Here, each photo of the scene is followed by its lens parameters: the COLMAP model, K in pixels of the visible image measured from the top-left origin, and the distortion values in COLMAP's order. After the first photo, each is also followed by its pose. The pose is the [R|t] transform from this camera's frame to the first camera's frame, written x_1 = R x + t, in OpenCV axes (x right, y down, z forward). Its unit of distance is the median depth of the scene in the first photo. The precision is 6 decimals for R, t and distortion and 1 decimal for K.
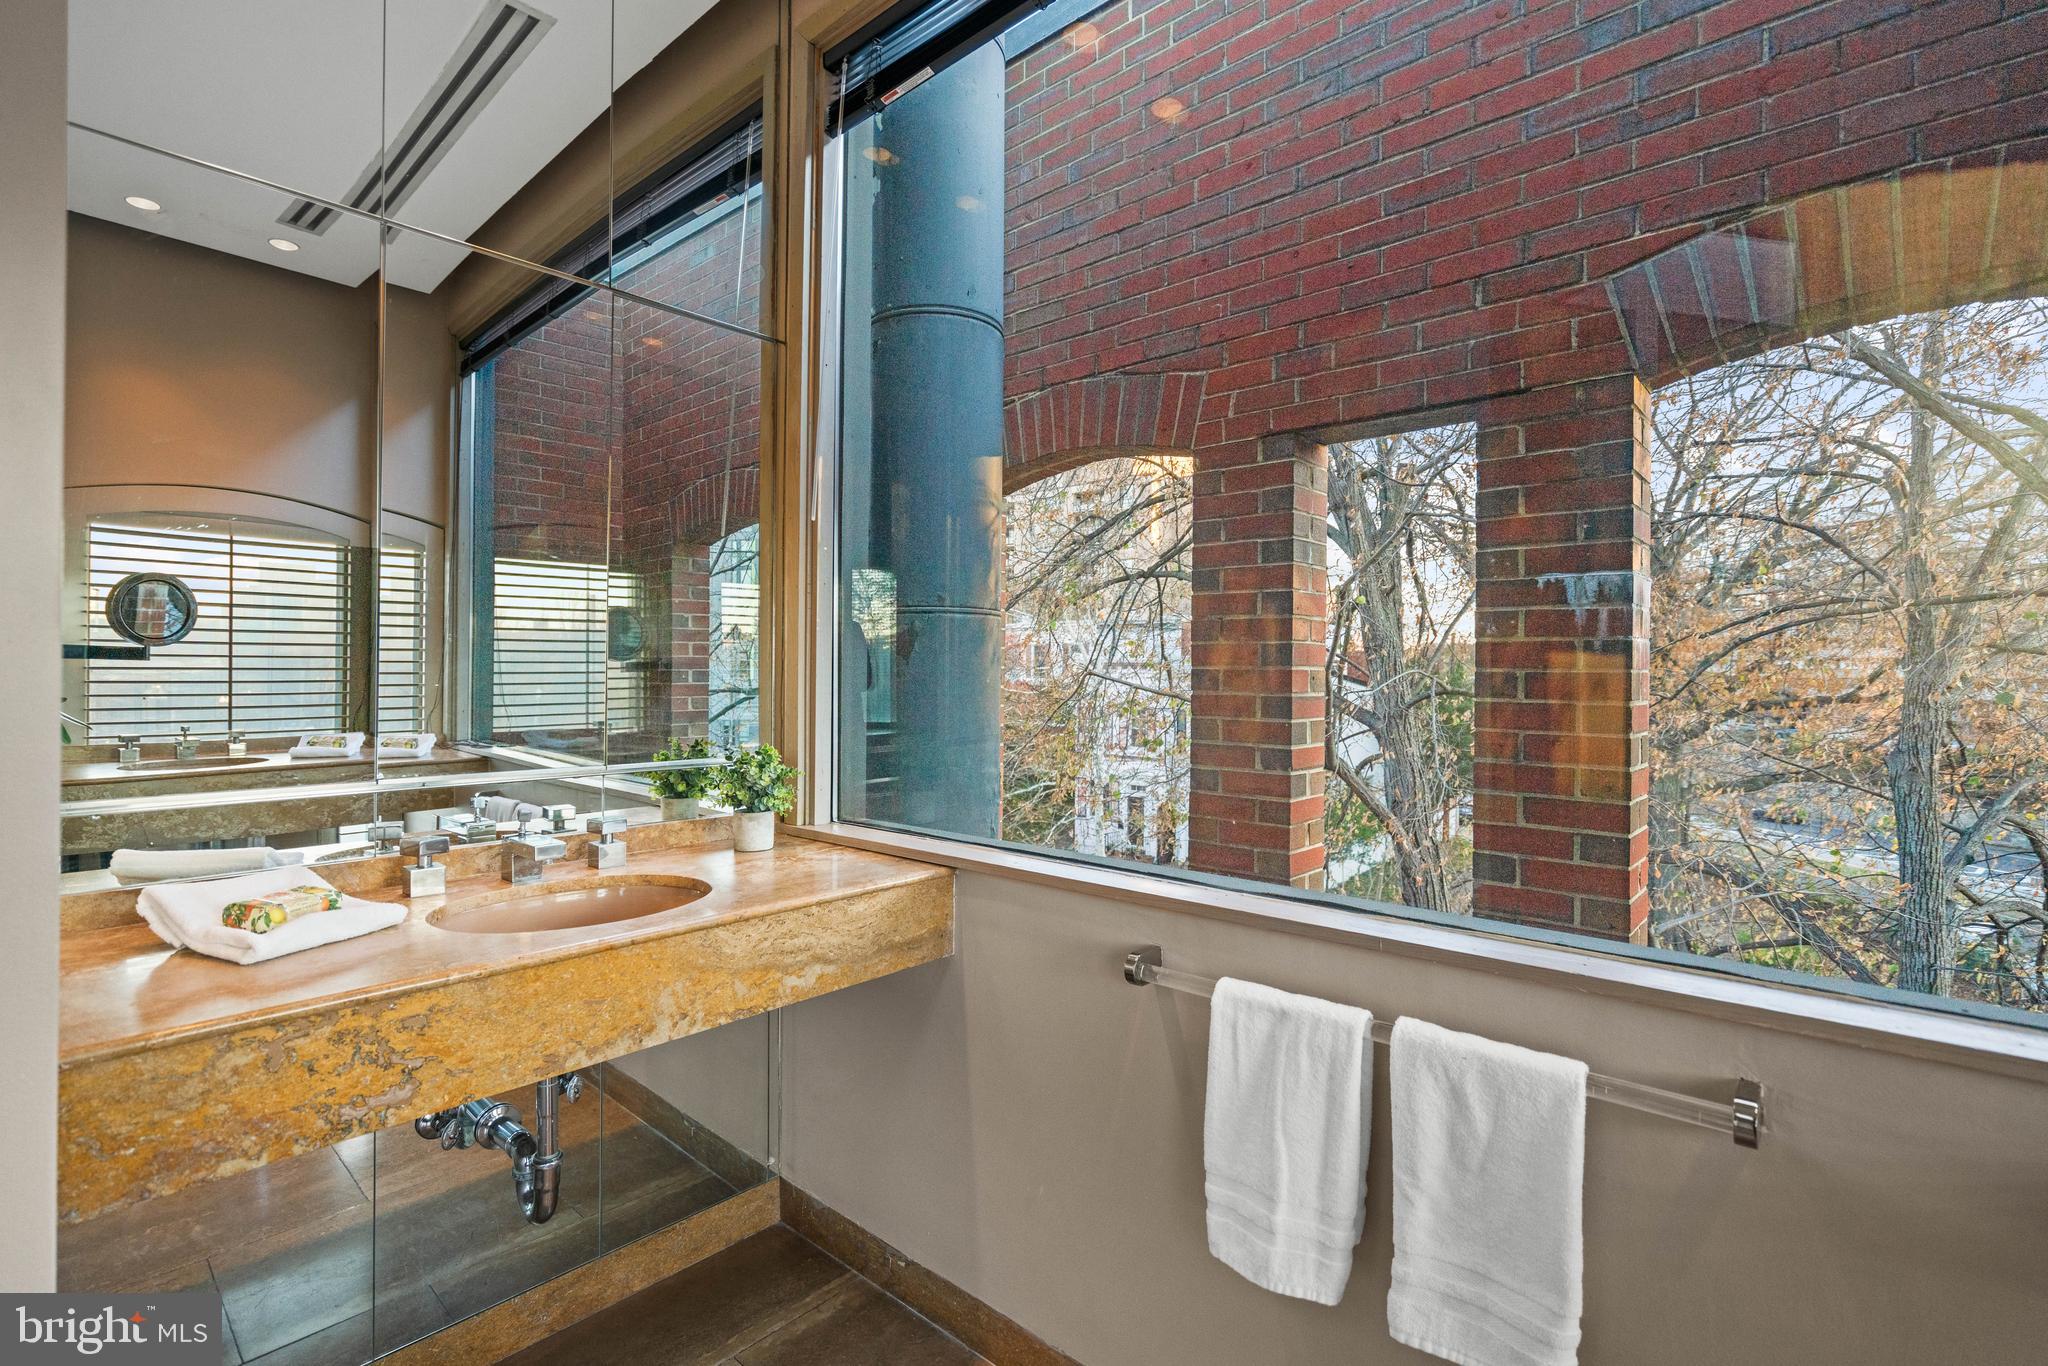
lens RADIAL K [[936.8, 0, 1034.3], [0, 936.8, 682.2], [0, 0, 1]] dist [-0.010210, 0.003294]
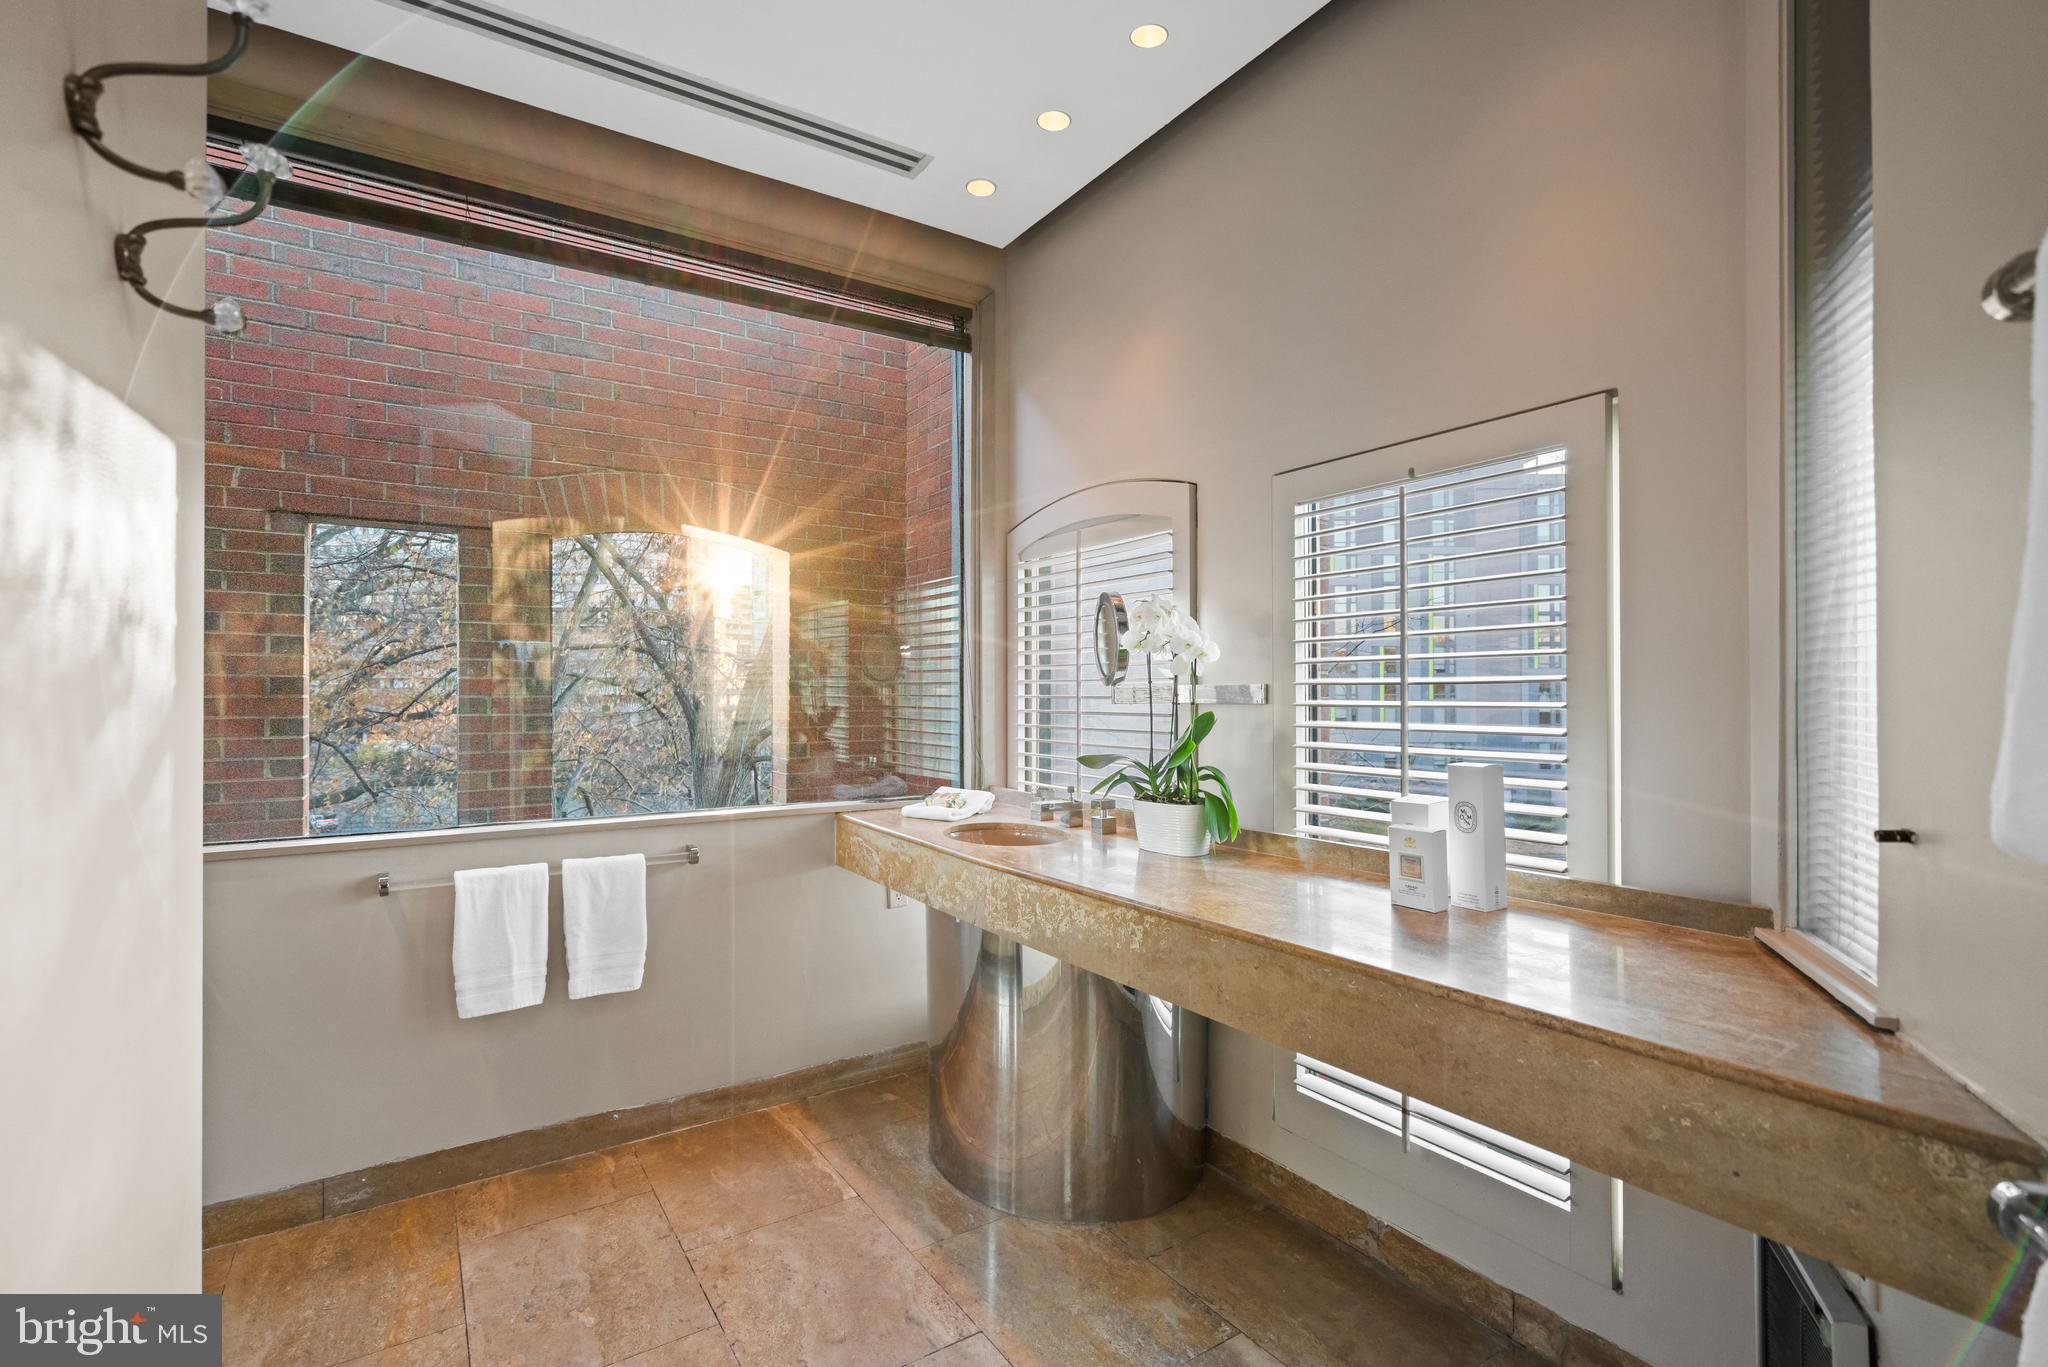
lens RADIAL K [[936.8, 0, 1029.5], [0, 936.8, 685.7], [0, 0, 1]] dist [-0.010210, 0.003294]
pose [[0.266623, -0.000184, 0.963801, -1.377654], [0.006431, 0.999978, -0.001588, -0.039474], [-0.963779, 0.006622, 0.266618, -0.615991]]
